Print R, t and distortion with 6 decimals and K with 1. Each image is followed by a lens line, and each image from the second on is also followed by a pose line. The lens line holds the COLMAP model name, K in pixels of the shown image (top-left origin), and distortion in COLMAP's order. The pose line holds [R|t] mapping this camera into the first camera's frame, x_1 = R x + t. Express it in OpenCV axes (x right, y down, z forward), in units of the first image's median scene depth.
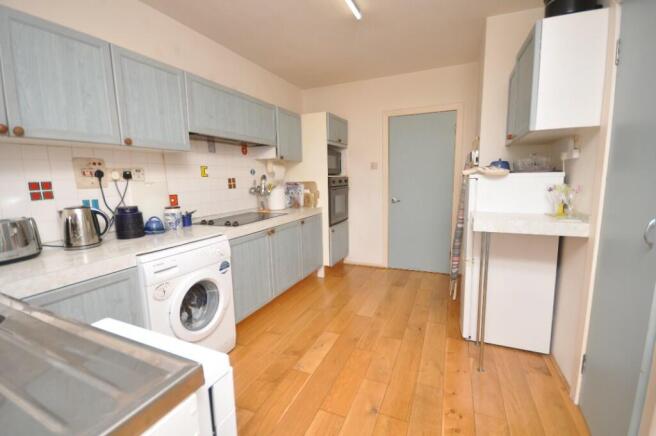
lens RADIAL K [[285.9, 0, 325.8], [0, 285.9, 217.5], [0, 0, 1]] dist [0.000988, 0.000030]
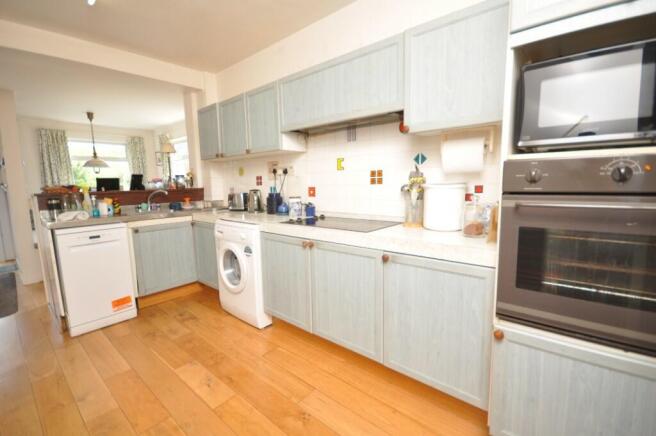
lens RADIAL K [[285.9, 0, 326.7], [0, 285.9, 217.9], [0, 0, 1]] dist [0.000988, 0.000030]
pose [[-0.278106, 0.152420, -0.948380, 0.500574], [-0.104287, 0.976703, 0.187554, -0.165145], [0.954872, 0.151064, -0.255731, 1.253695]]
